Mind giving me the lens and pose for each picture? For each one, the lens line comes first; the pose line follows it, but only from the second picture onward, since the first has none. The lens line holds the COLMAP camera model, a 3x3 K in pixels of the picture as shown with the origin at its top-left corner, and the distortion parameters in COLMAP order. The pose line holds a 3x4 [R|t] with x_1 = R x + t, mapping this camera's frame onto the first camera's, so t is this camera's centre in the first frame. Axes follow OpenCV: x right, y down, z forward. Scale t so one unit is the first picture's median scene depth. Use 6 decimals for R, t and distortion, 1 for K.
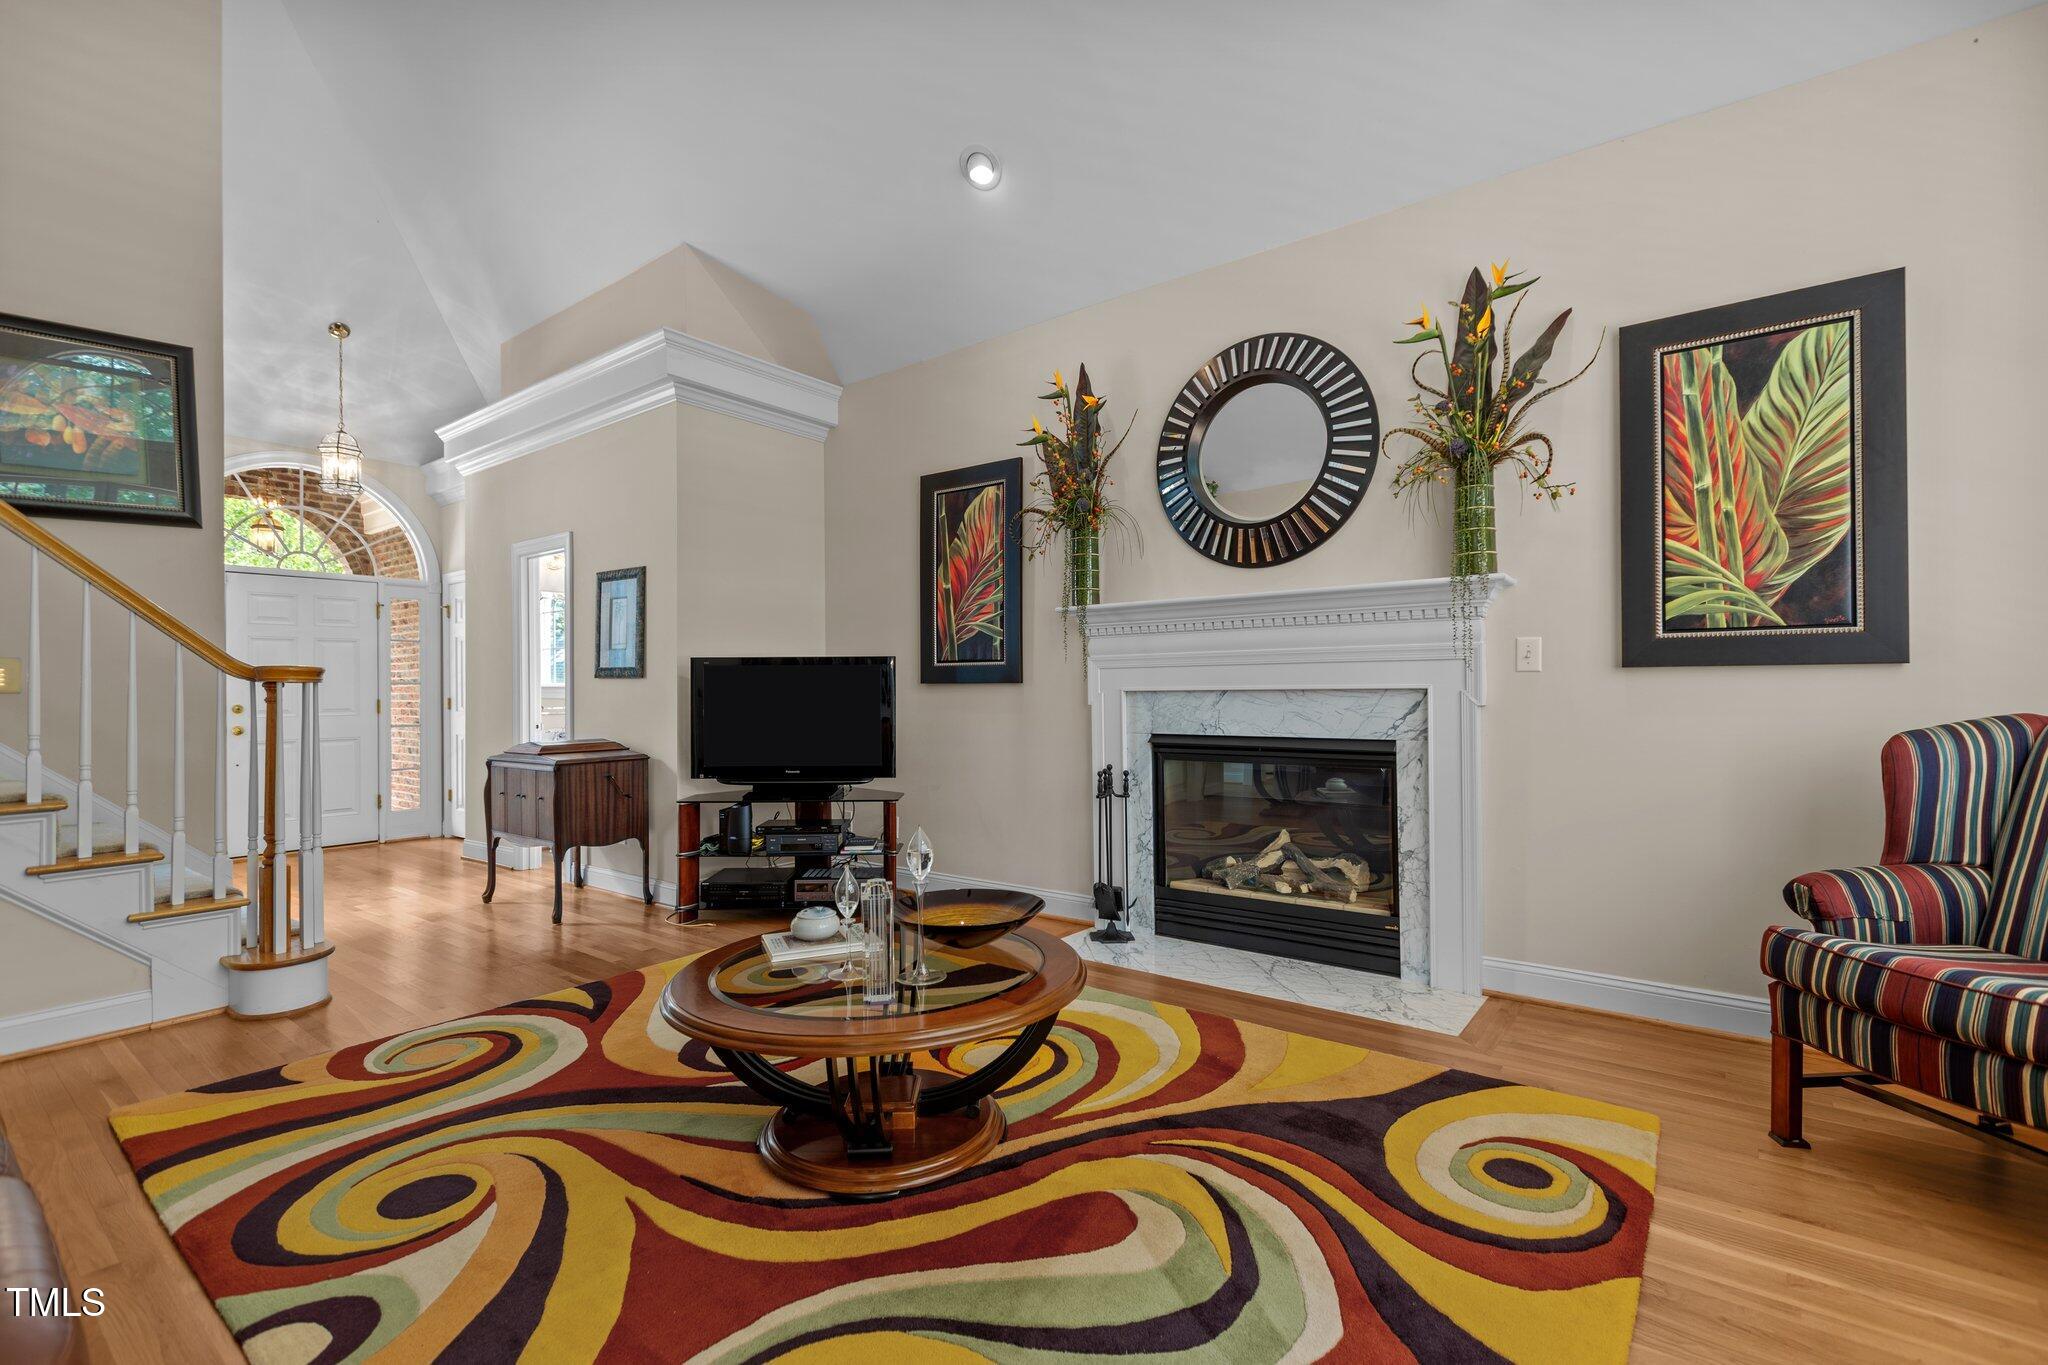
lens RADIAL K [[905.8, 0, 1027.1], [0, 905.8, 683.7], [0, 0, 1]] dist [-0.000281, -0.000141]
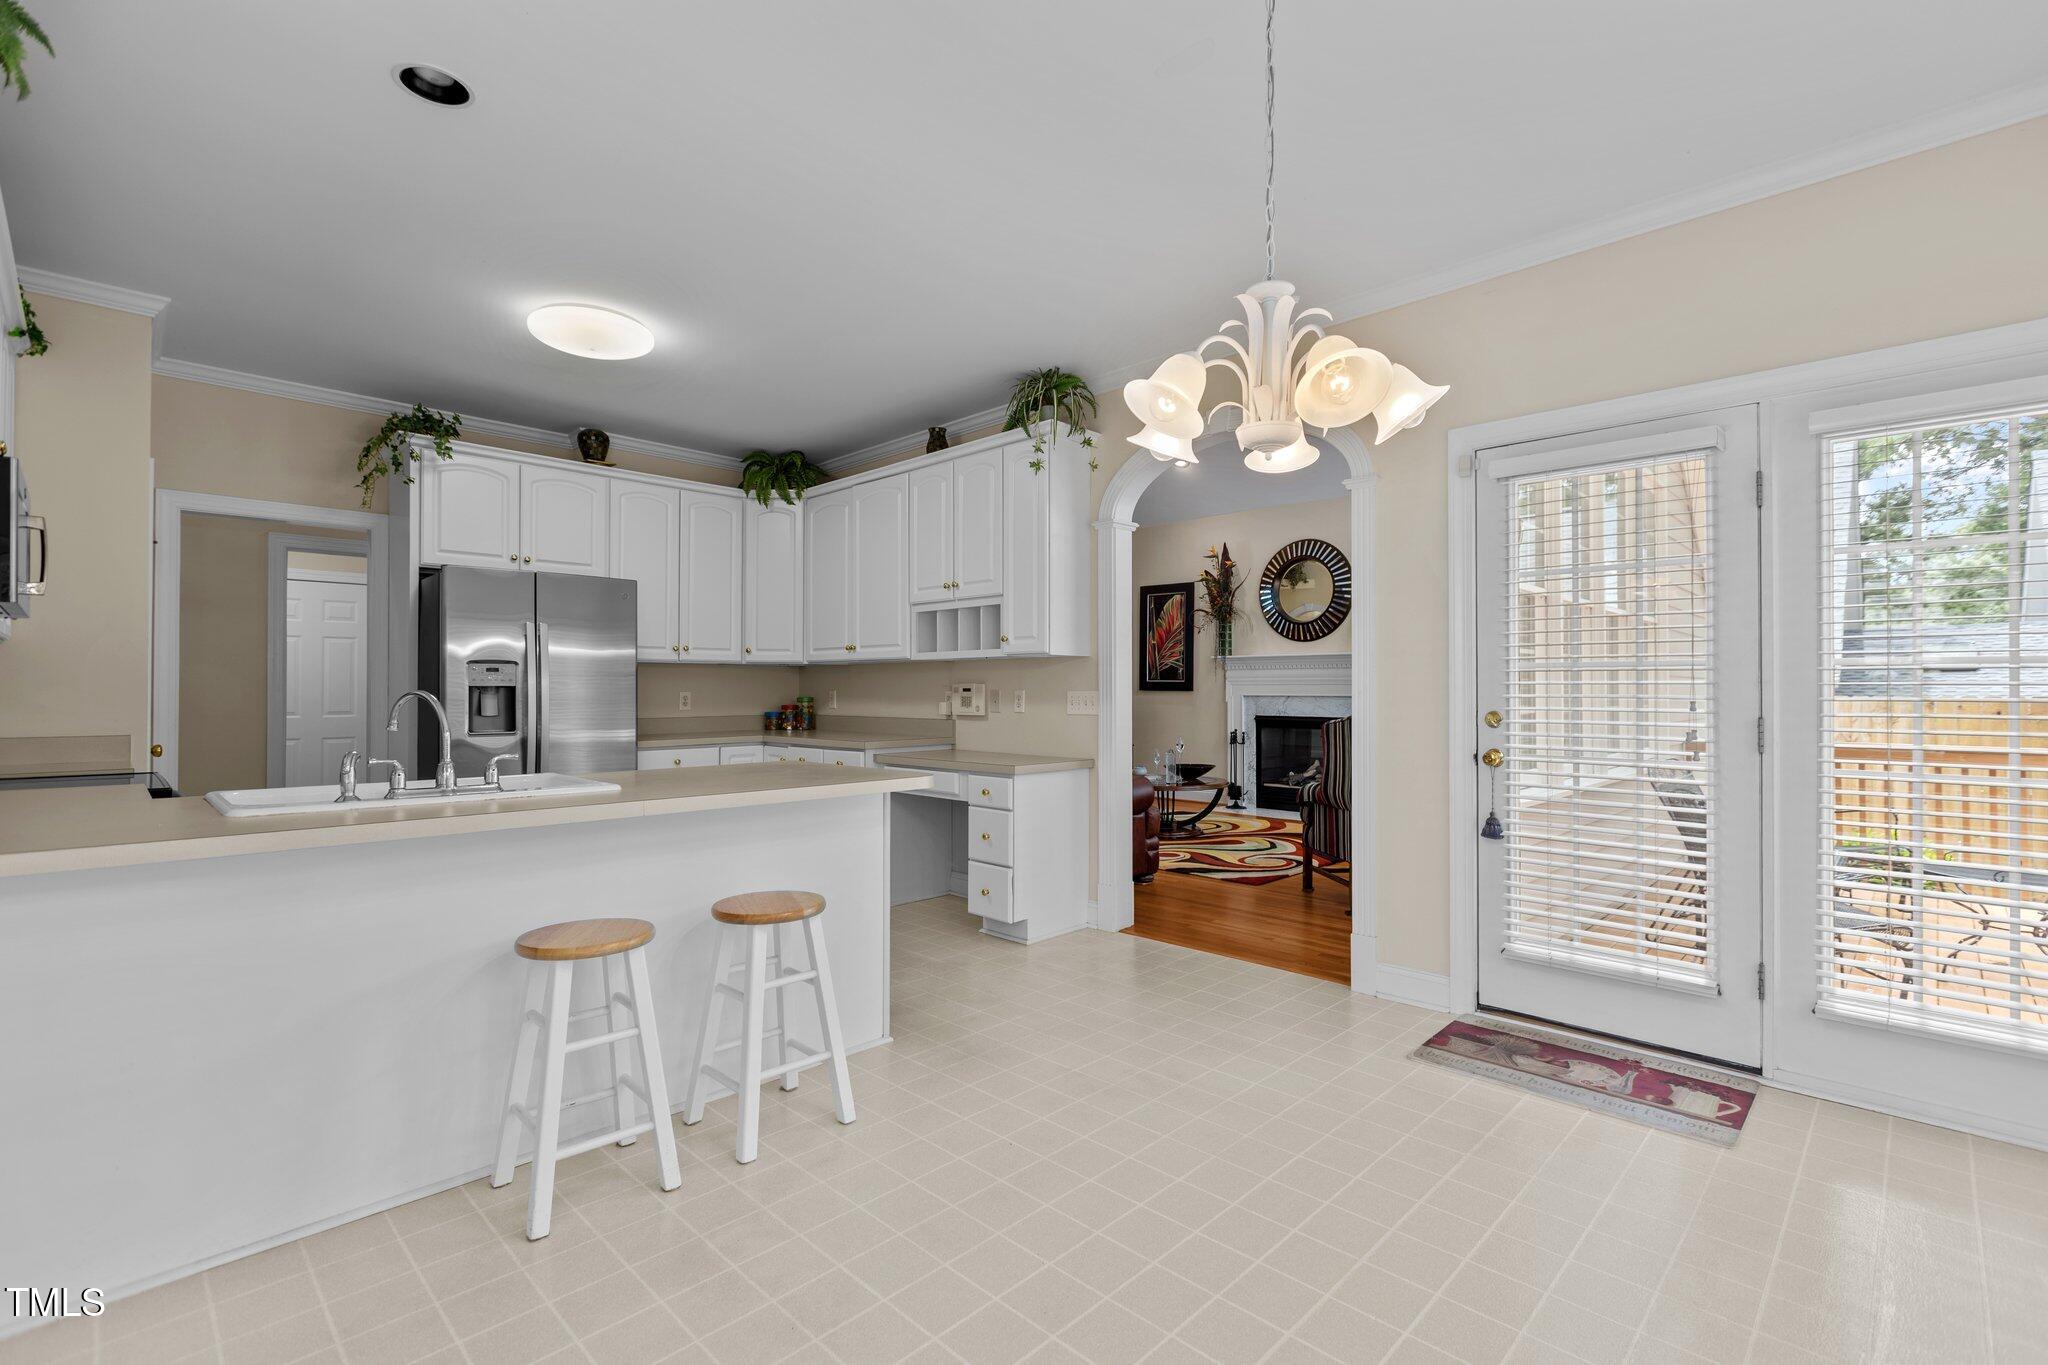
lens RADIAL K [[905.8, 0, 1027.1], [0, 905.8, 683.7], [0, 0, 1]] dist [-0.000281, -0.000141]
pose [[0.992029, 0.010974, -0.125532, -0.133464], [-0.010913, 0.999940, 0.001178, -0.016665], [0.125537, 0.000201, 0.992089, -1.214567]]
